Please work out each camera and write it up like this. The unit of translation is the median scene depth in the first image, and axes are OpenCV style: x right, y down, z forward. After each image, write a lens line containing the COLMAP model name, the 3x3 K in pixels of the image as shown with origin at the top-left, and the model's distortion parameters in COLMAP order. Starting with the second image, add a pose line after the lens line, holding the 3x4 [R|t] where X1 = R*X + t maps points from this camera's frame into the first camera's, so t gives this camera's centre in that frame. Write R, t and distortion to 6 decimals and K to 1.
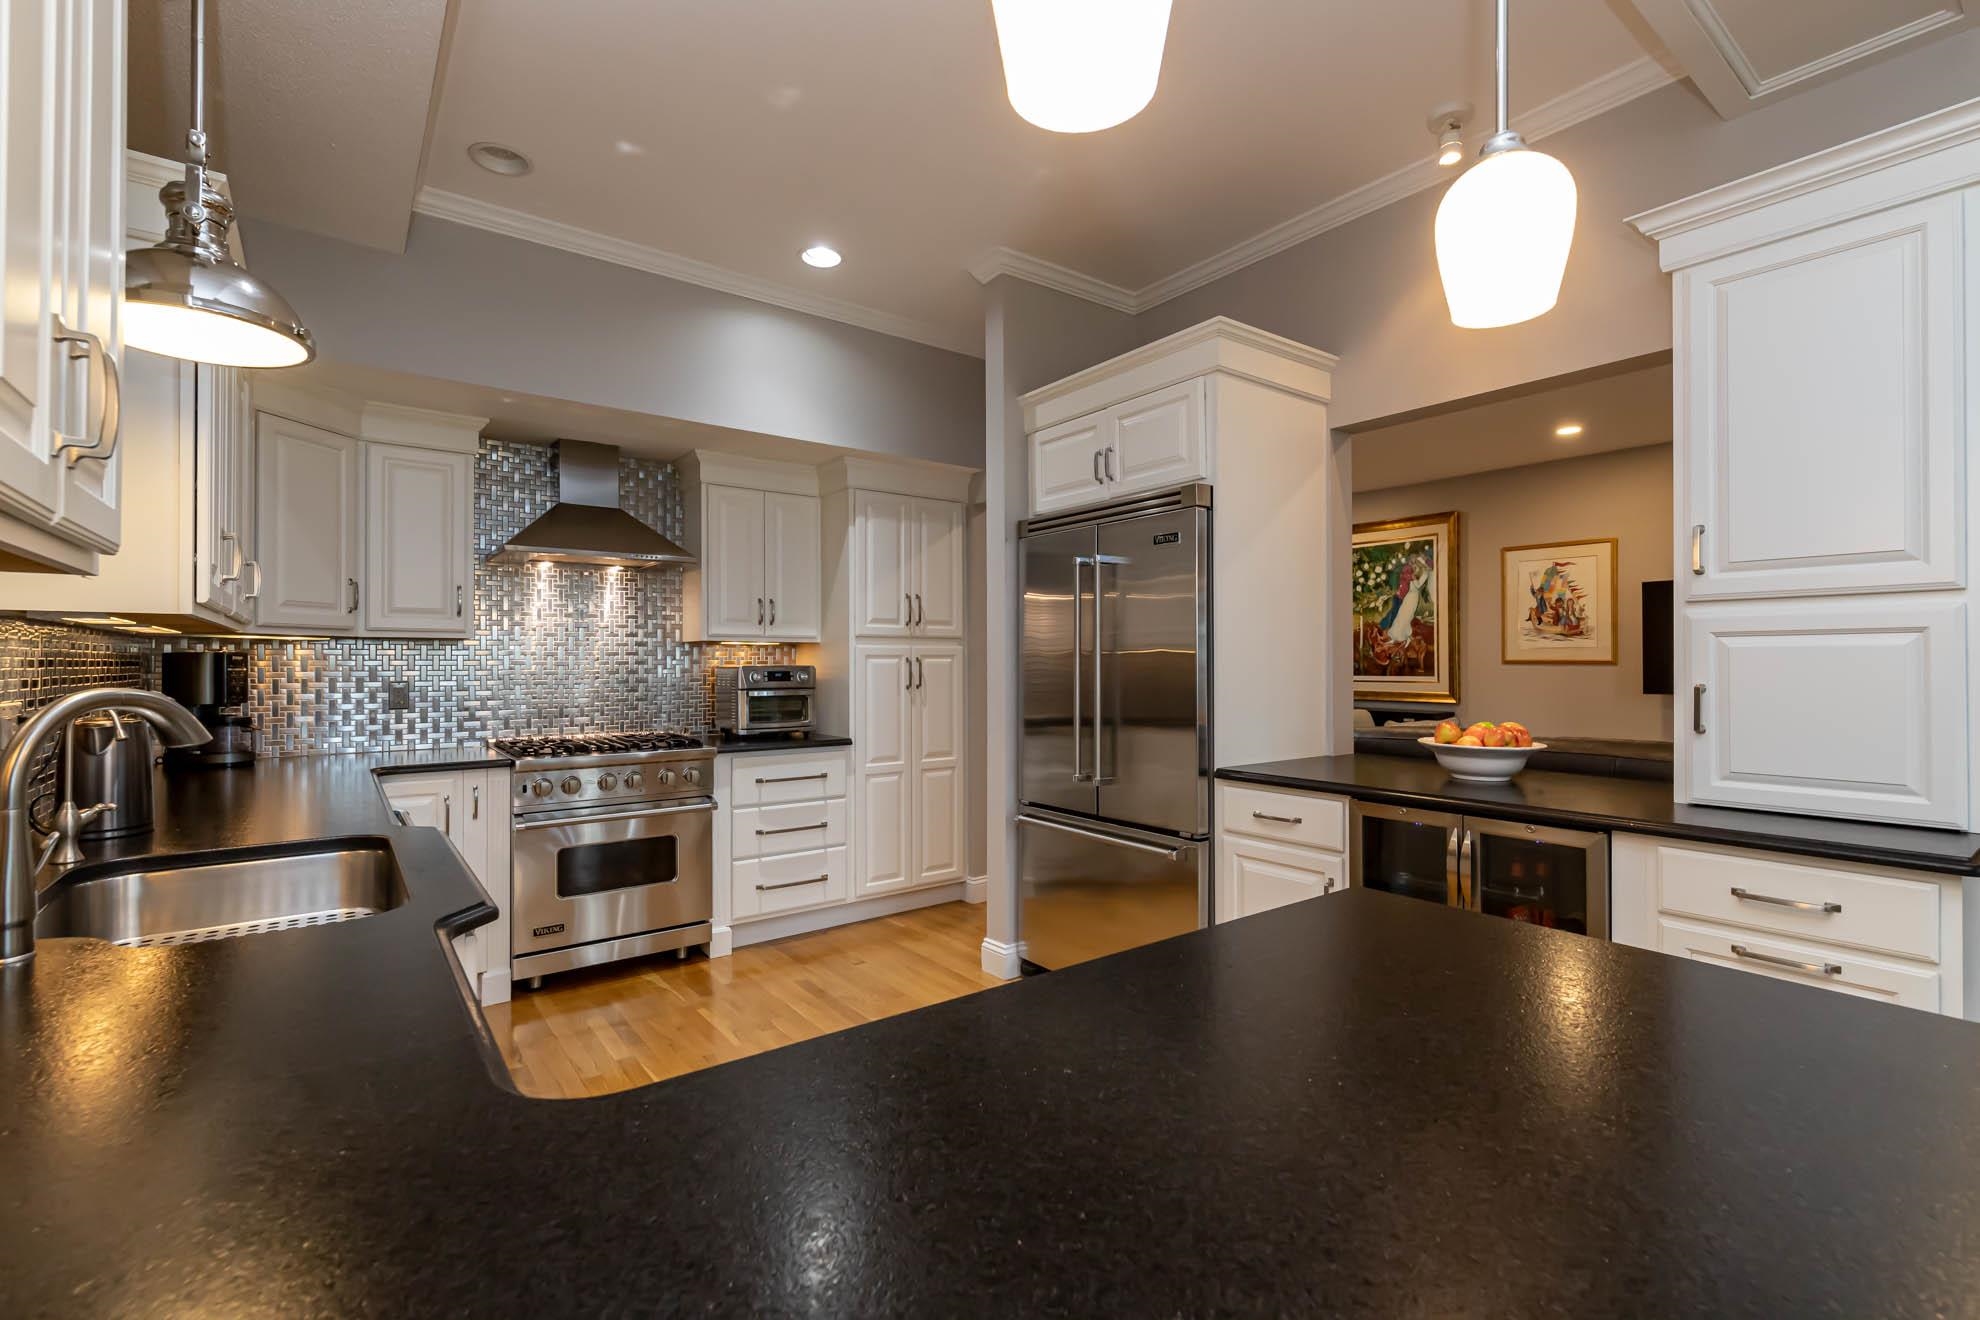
lens RADIAL K [[880.3, 0, 998.2], [0, 880.3, 657.0], [0, 0, 1]] dist [-0.001923, -0.000198]
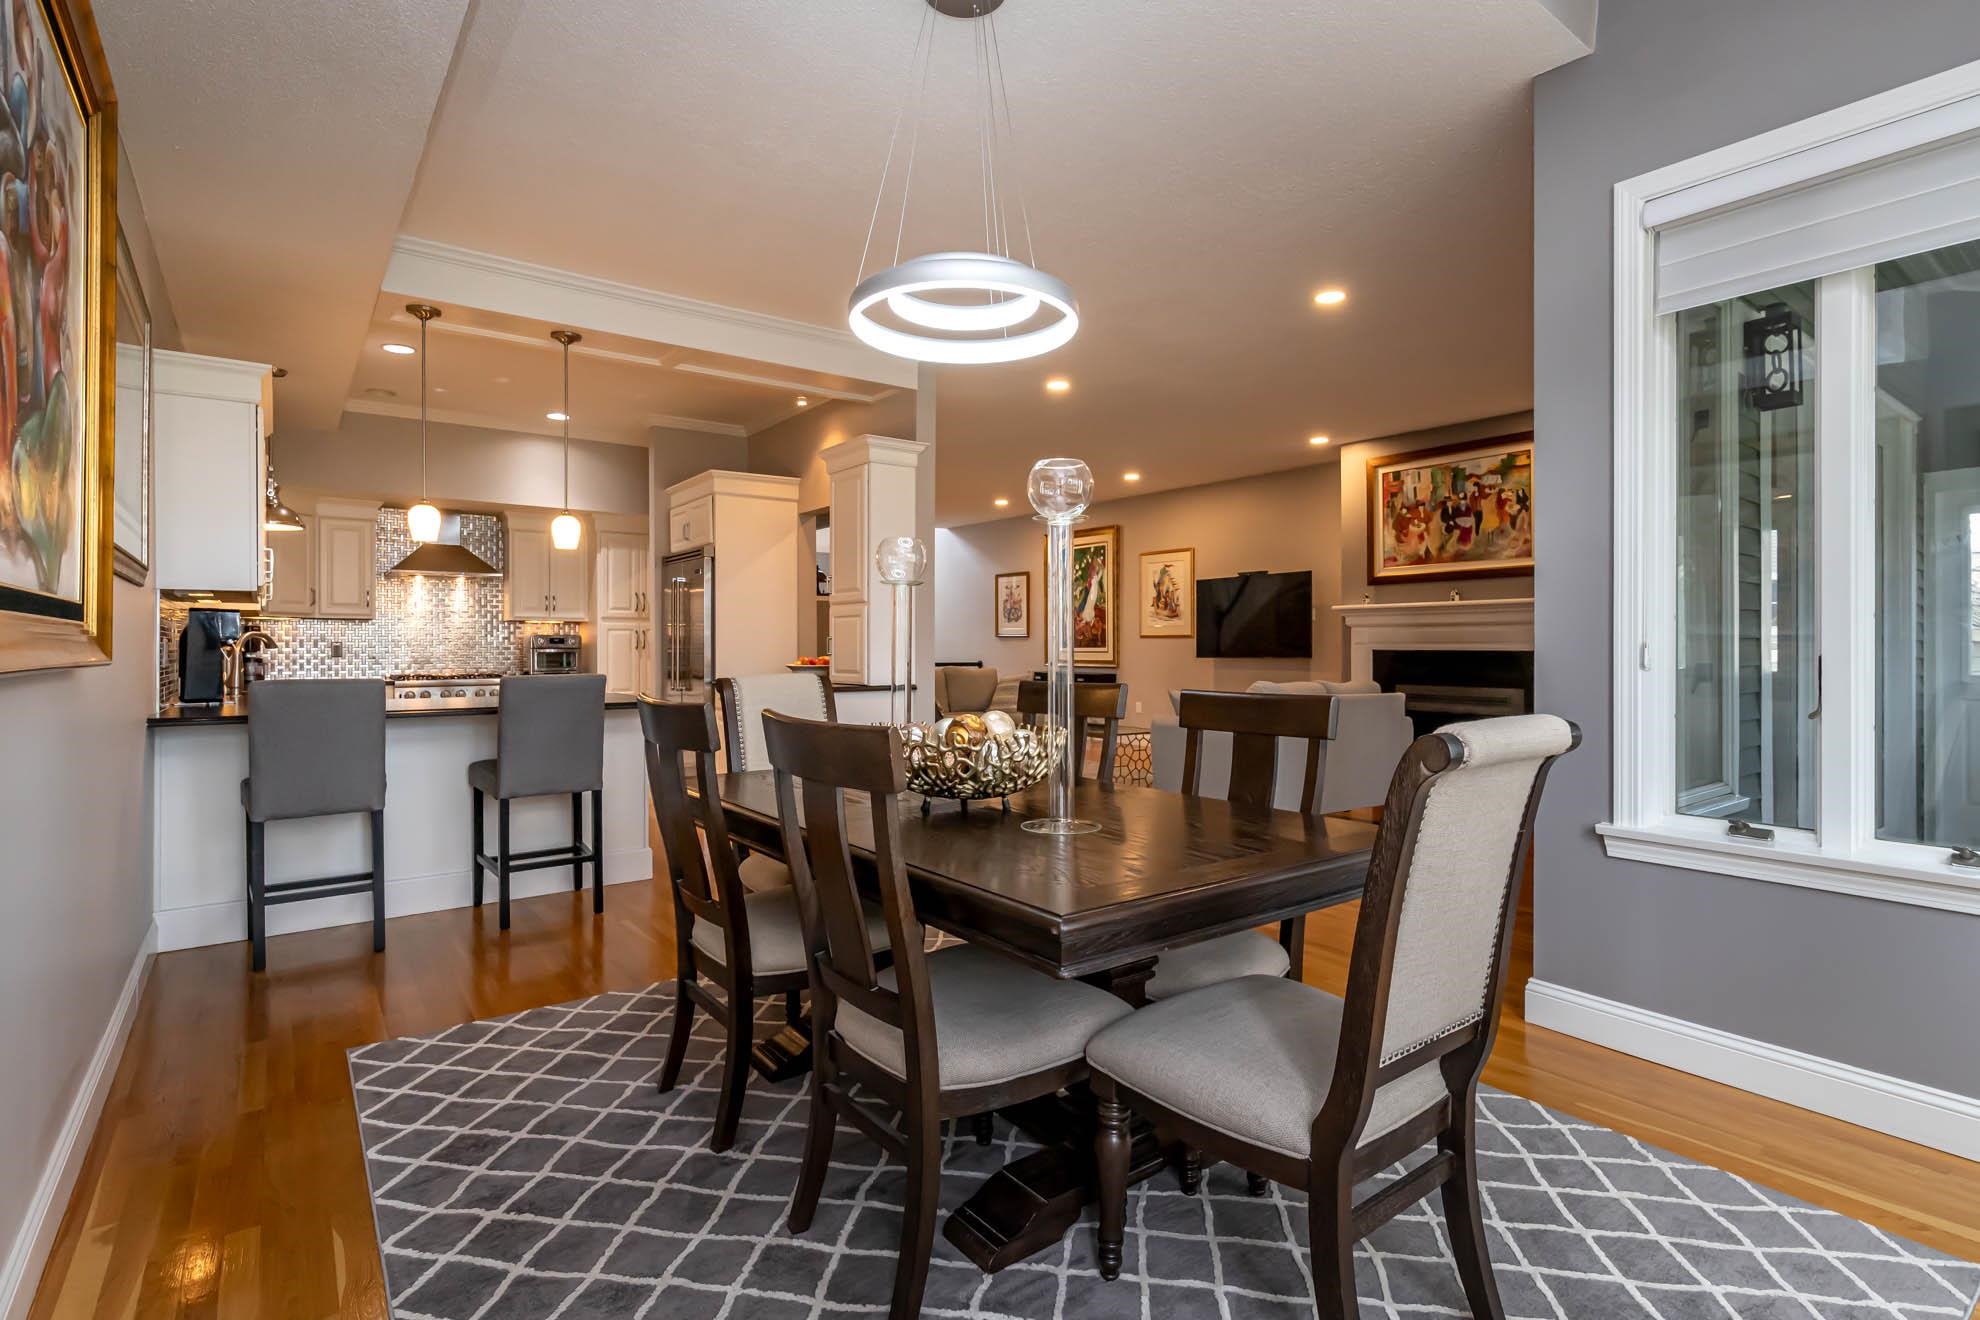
lens RADIAL K [[985.0, 0, 1002.0], [0, 985.0, 649.2], [0, 0, 1]] dist [-0.001254, 0.000012]
pose [[0.999917, 0.001488, -0.012809, 0.394906], [-0.001360, 0.999949, 0.009995, 0.010782], [0.012823, -0.009977, 0.999868, -0.558548]]
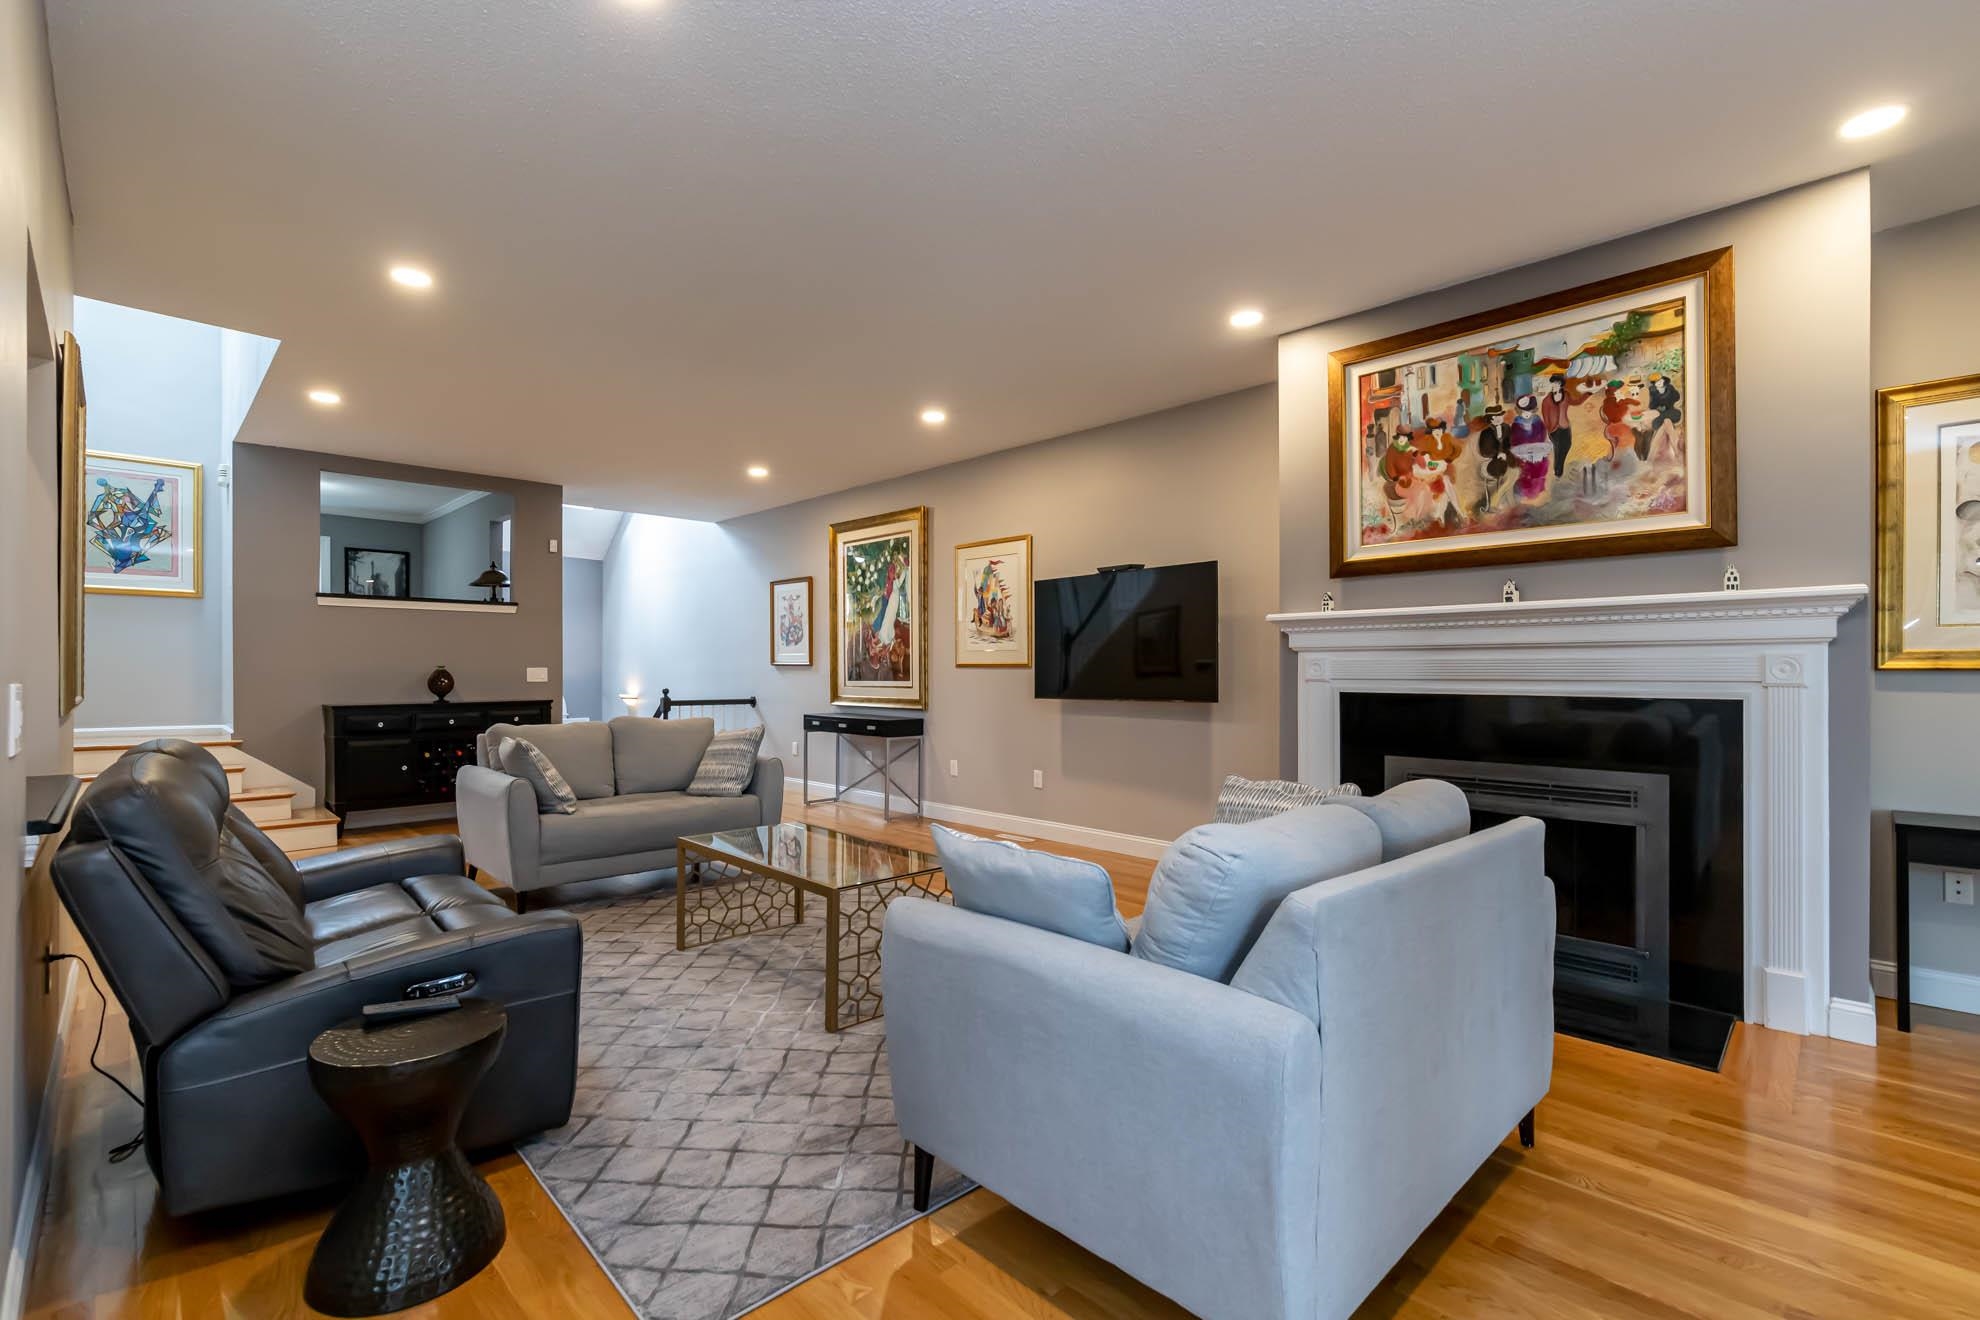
lens RADIAL K [[880.3, 0, 983.4], [0, 880.3, 666.4], [0, 0, 1]] dist [-0.001923, -0.000198]
pose [[0.993385, 0.002091, 0.114815, 0.515828], [-0.002326, 0.999995, 0.001907, 0.004676], [-0.114811, -0.002161, 0.993385, 0.056584]]
